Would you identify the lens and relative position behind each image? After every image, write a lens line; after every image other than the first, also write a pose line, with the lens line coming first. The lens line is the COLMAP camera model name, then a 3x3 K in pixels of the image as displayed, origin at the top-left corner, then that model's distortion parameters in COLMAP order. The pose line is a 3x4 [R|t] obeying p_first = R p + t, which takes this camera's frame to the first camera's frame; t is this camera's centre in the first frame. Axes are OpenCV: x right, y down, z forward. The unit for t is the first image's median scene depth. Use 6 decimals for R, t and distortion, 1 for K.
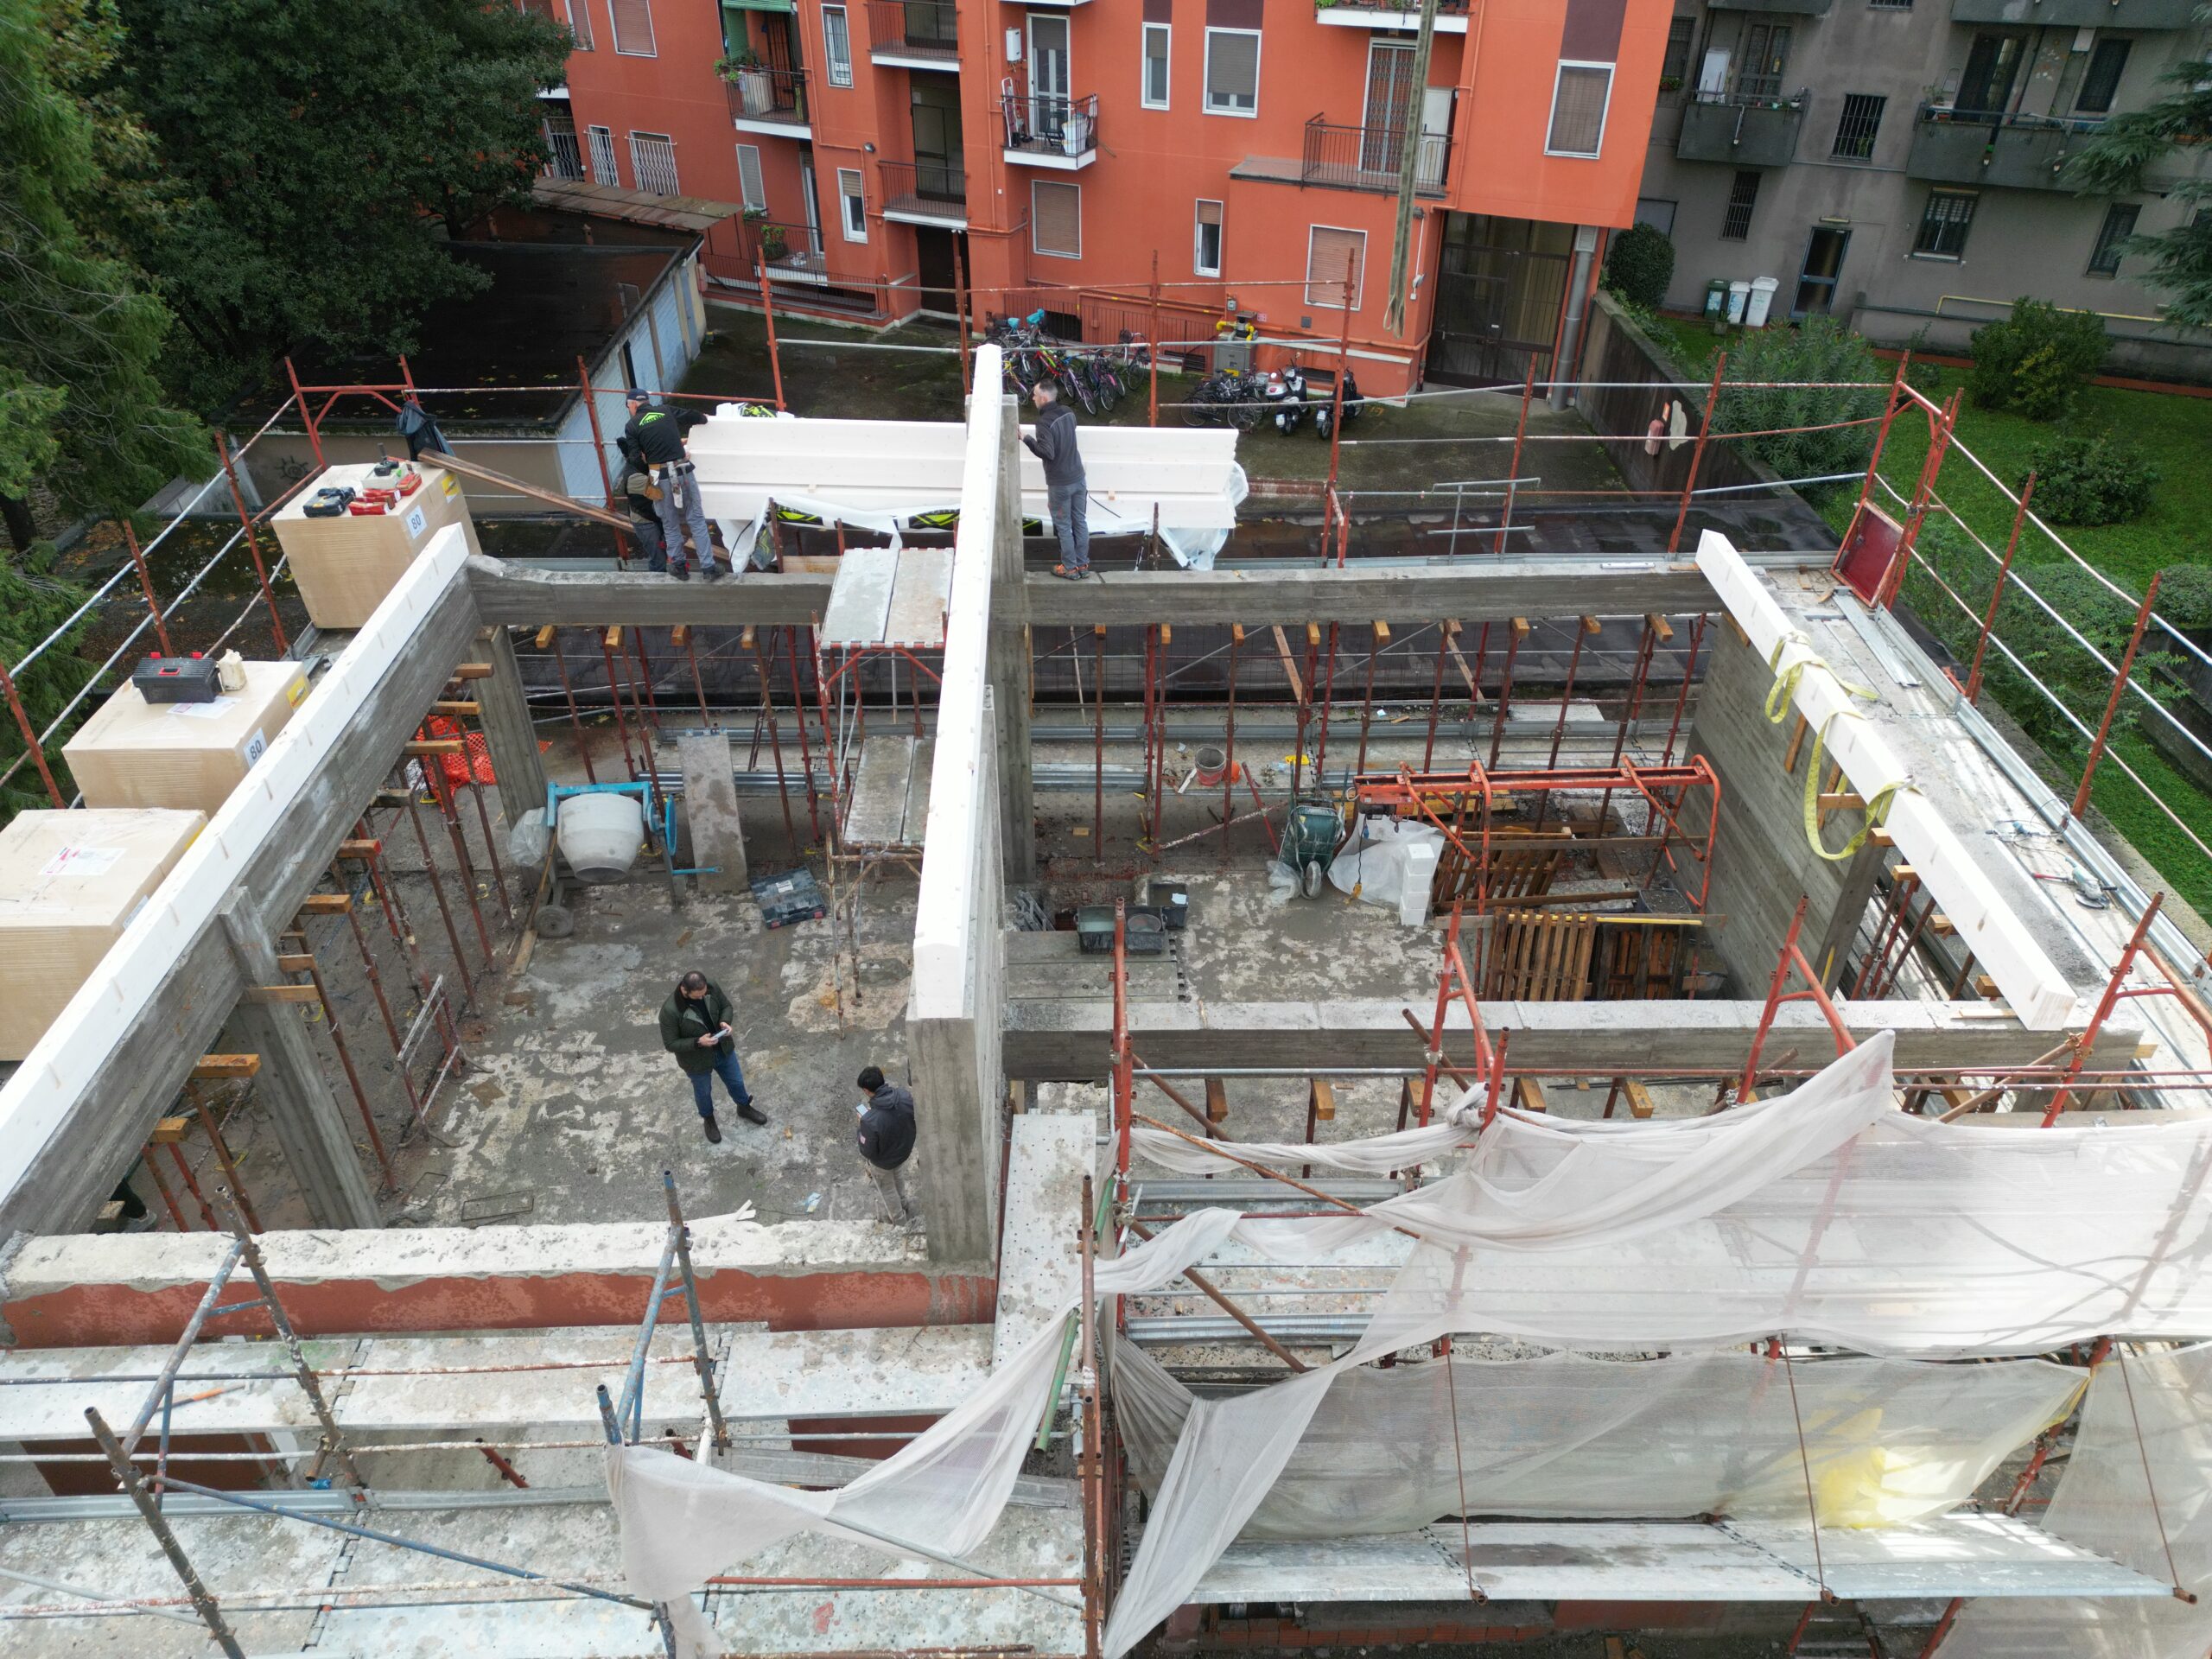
lens RADIAL K [[1548.2, 0, 1111.9], [0, 1548.2, 819.6], [0, 0, 1]] dist [0.062726, -0.047000]
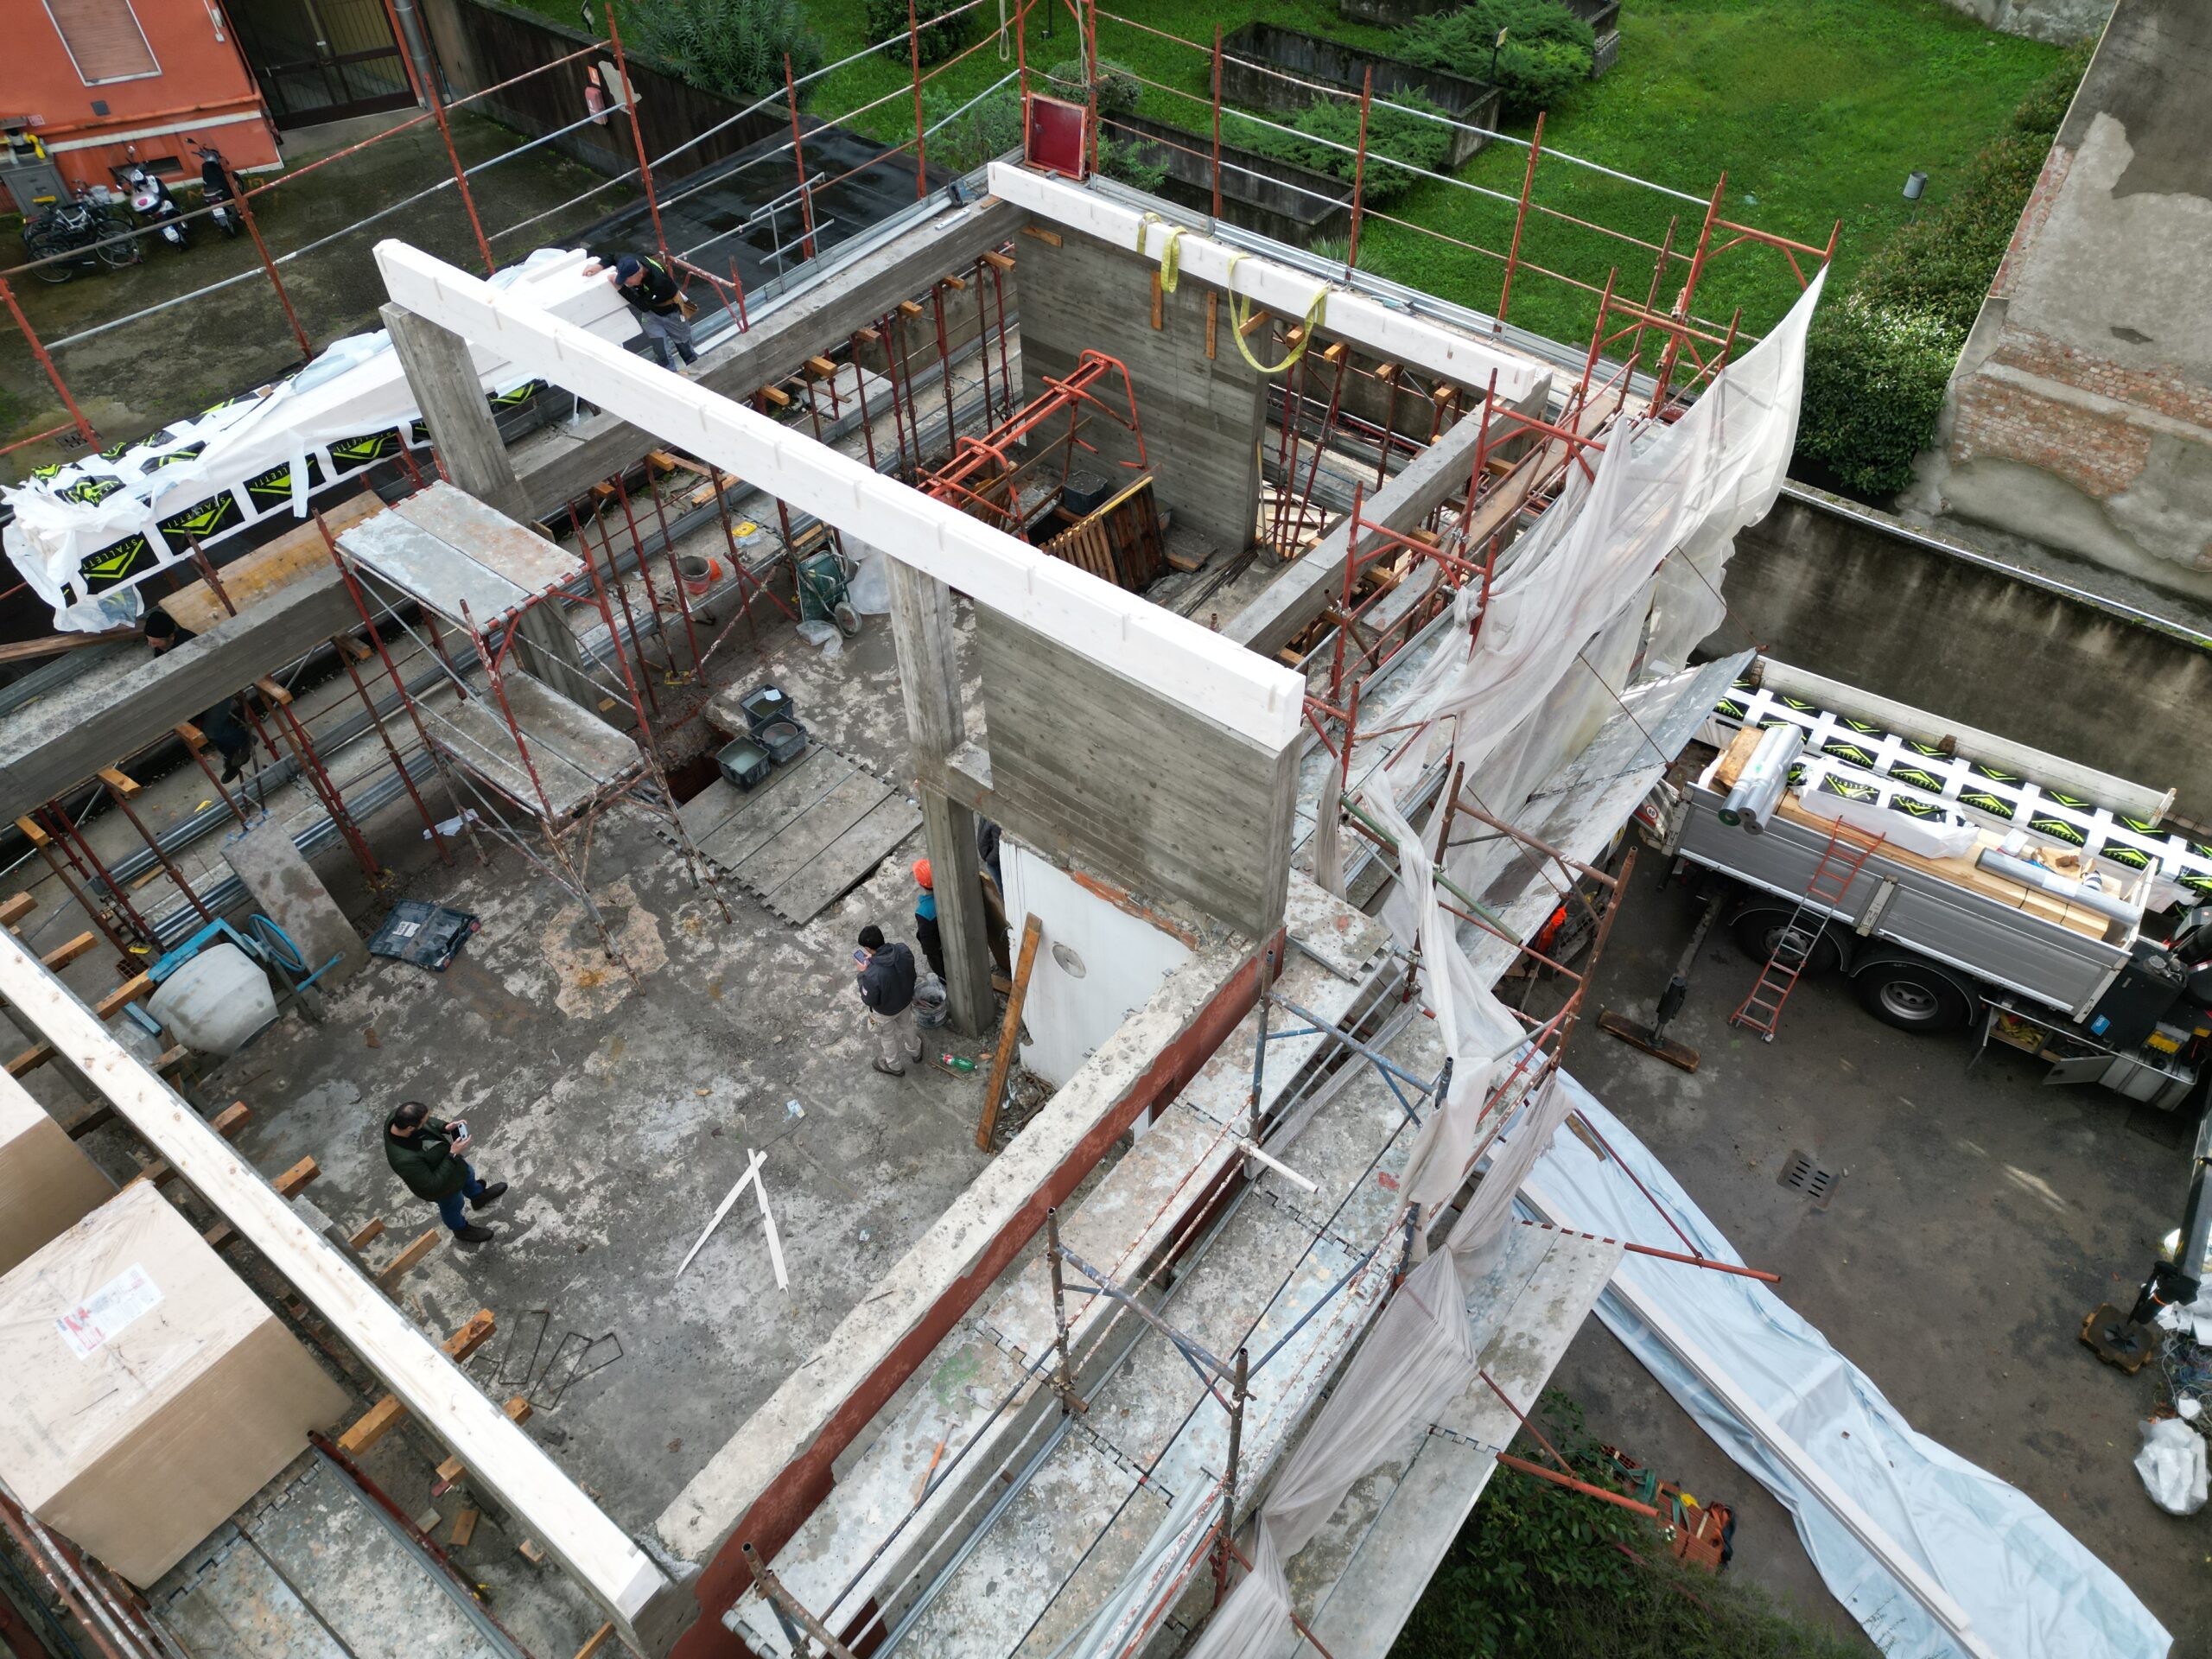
lens RADIAL K [[1548.2, 0, 1120.4], [0, 1548.2, 820.9], [0, 0, 1]] dist [0.062726, -0.047000]
pose [[0.636157, -0.573572, 0.516061, -0.401525], [0.452969, 0.819096, 0.351996, -0.145114], [-0.624599, 0.009835, 0.780884, 0.058704]]
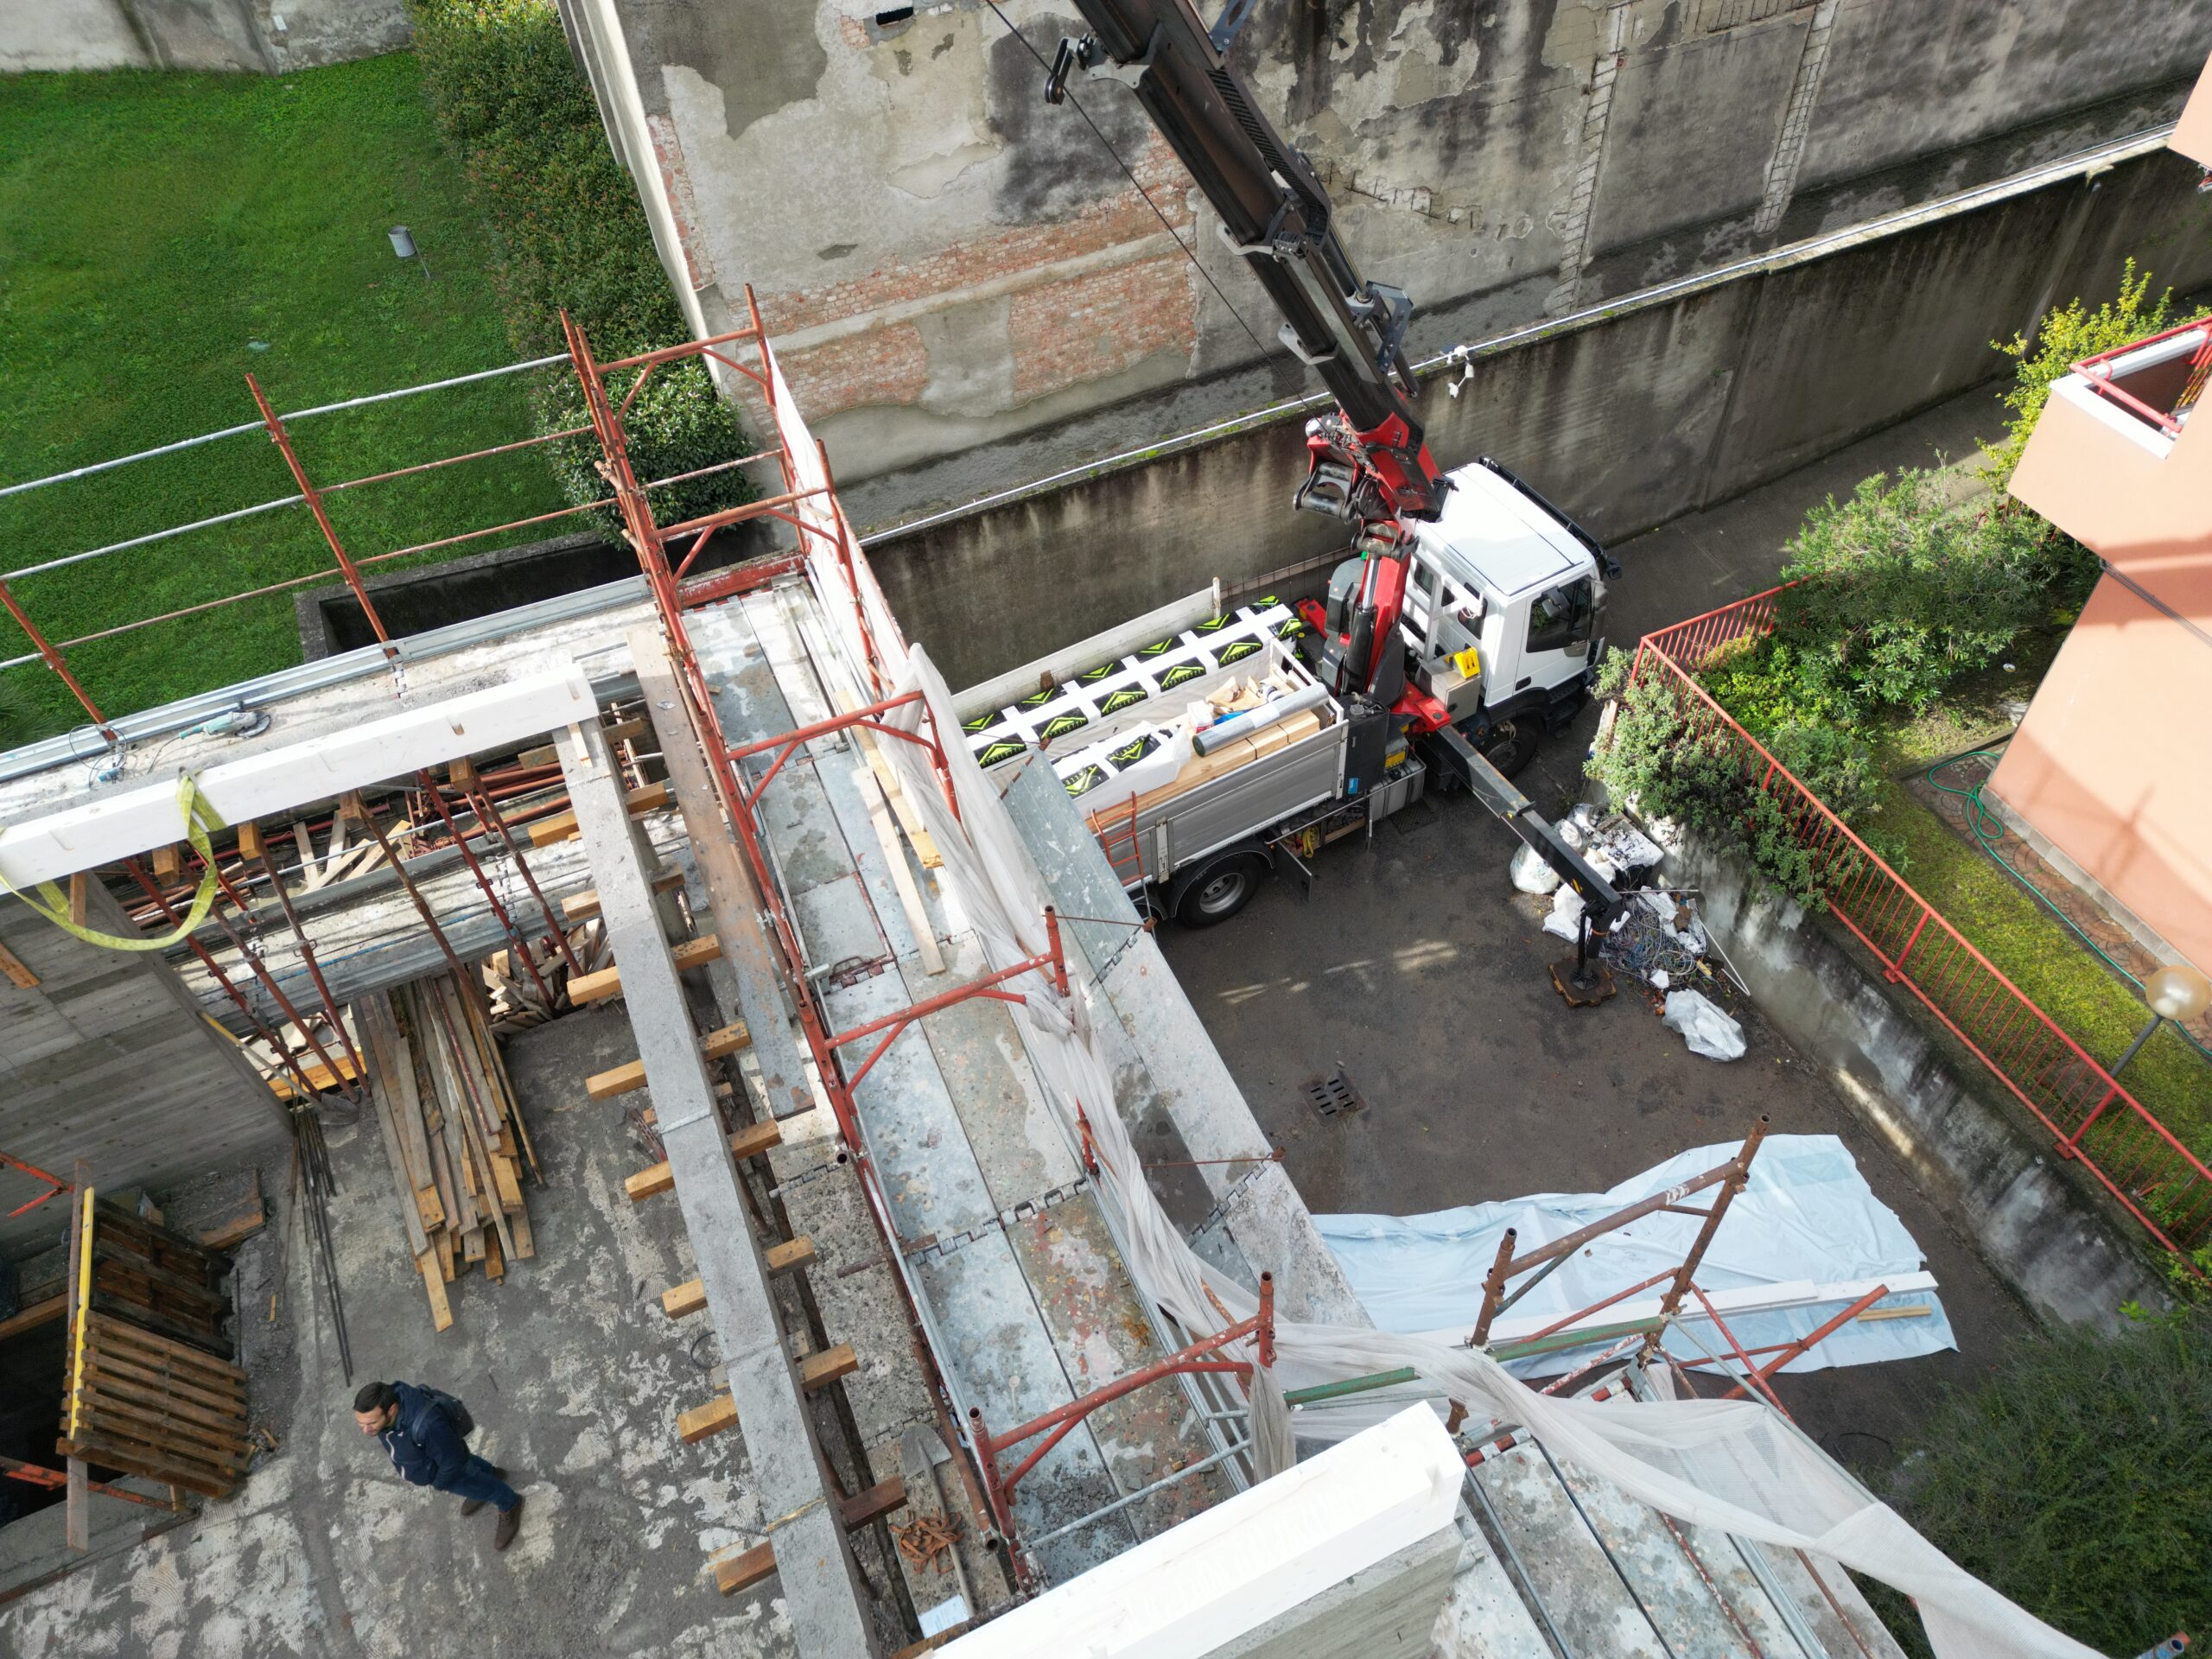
lens RADIAL K [[1548.2, 0, 1116.9], [0, 1548.2, 824.4], [0, 0, 1]] dist [0.062726, -0.047000]
pose [[-0.382820, -0.679965, 0.625377, -0.130732], [0.573000, 0.356233, 0.738085, -0.240885], [-0.724652, 0.640895, 0.253247, 0.349937]]
